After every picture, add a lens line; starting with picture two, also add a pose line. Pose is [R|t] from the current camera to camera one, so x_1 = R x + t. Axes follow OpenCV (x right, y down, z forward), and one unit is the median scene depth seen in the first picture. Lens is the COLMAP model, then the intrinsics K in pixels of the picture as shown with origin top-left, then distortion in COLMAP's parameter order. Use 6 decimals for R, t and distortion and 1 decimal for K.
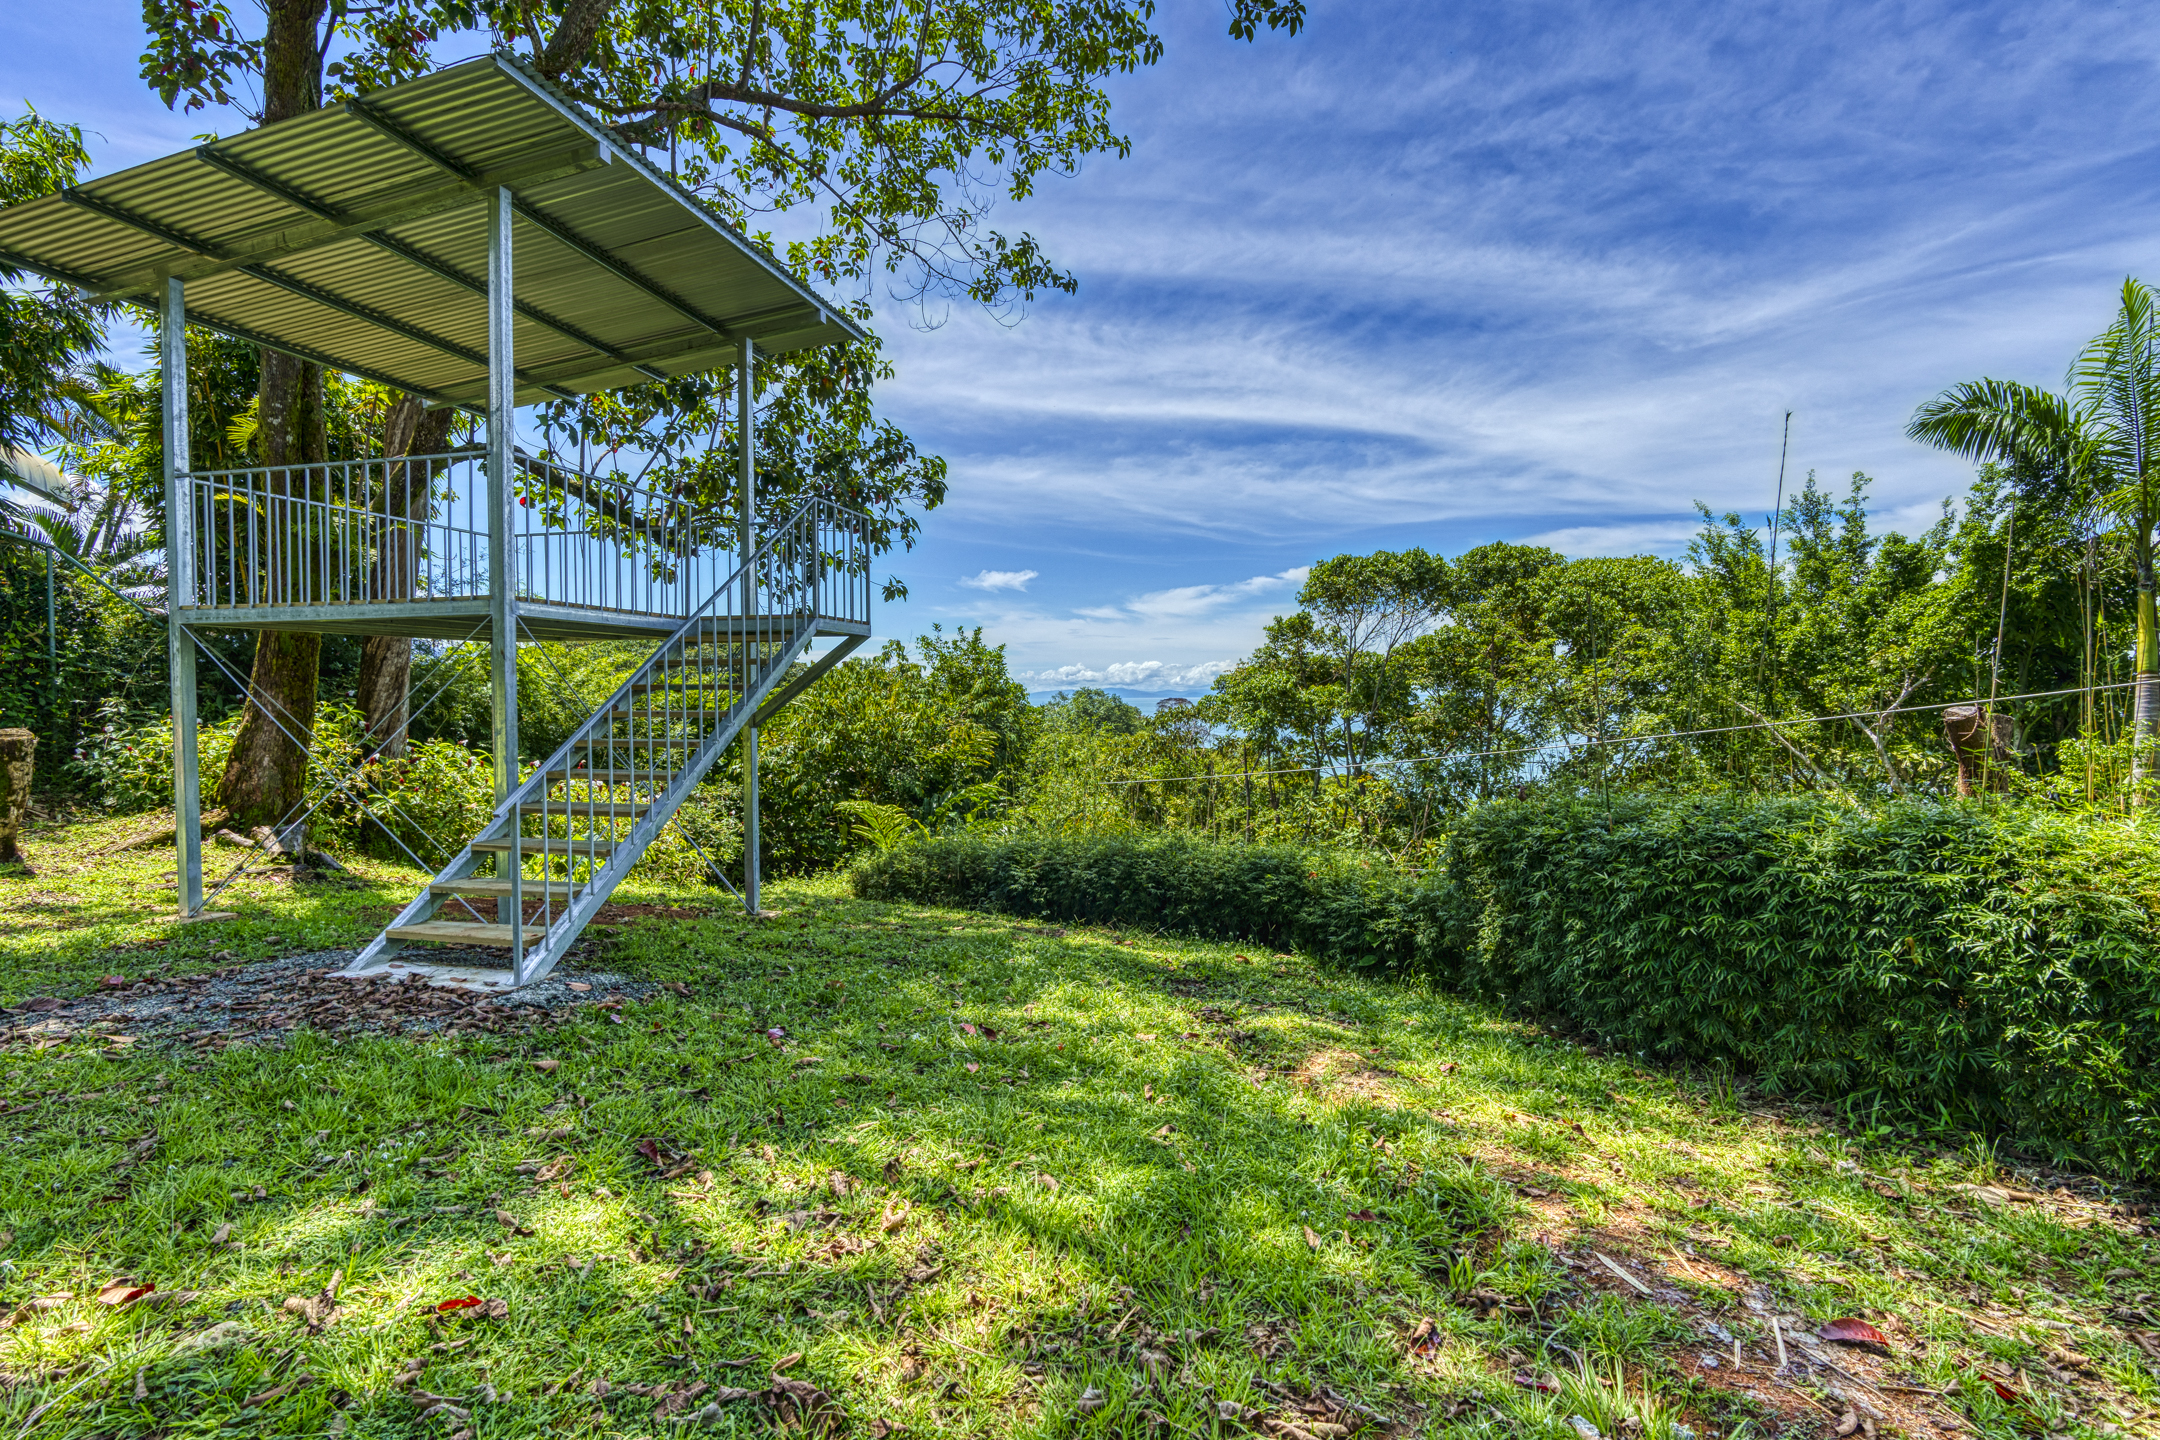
lens RADIAL K [[978.8, 0, 1081.8], [0, 978.8, 721.1], [0, 0, 1]] dist [-0.011188, 0.004035]
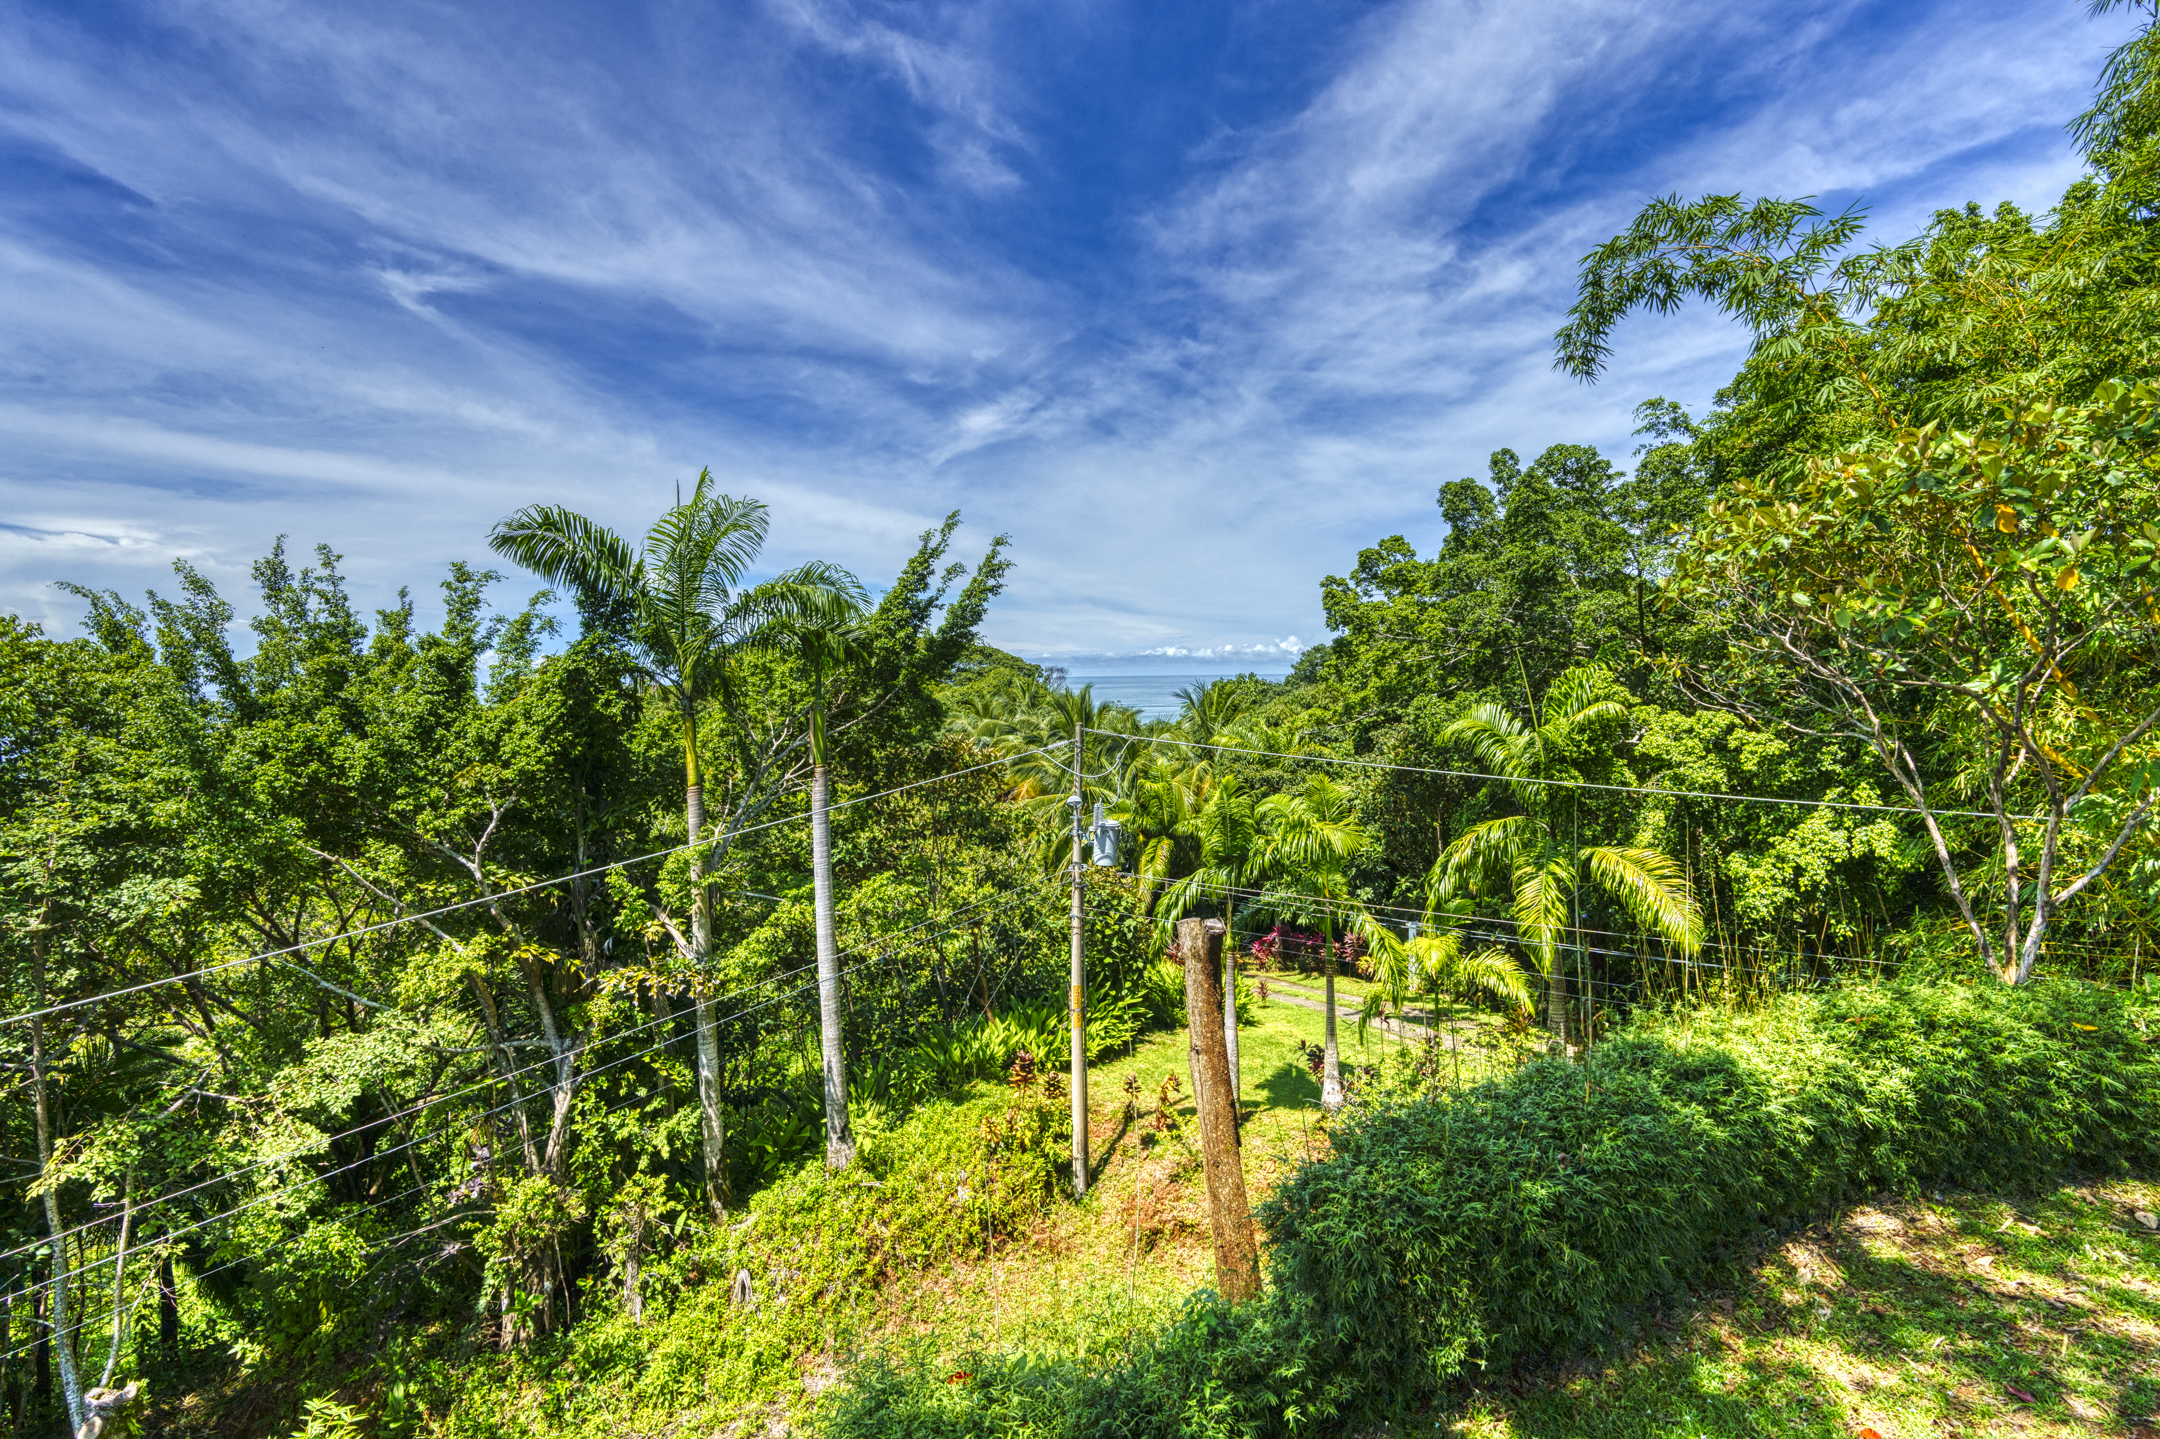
lens RADIAL K [[978.8, 0, 1081.8], [0, 978.8, 720.6], [0, 0, 1]] dist [-0.011188, 0.004035]
pose [[-0.088483, -0.041131, 0.995228, -0.134795], [0.042396, 0.998086, 0.045018, -0.130266], [-0.995175, 0.046177, -0.086570, 0.484525]]
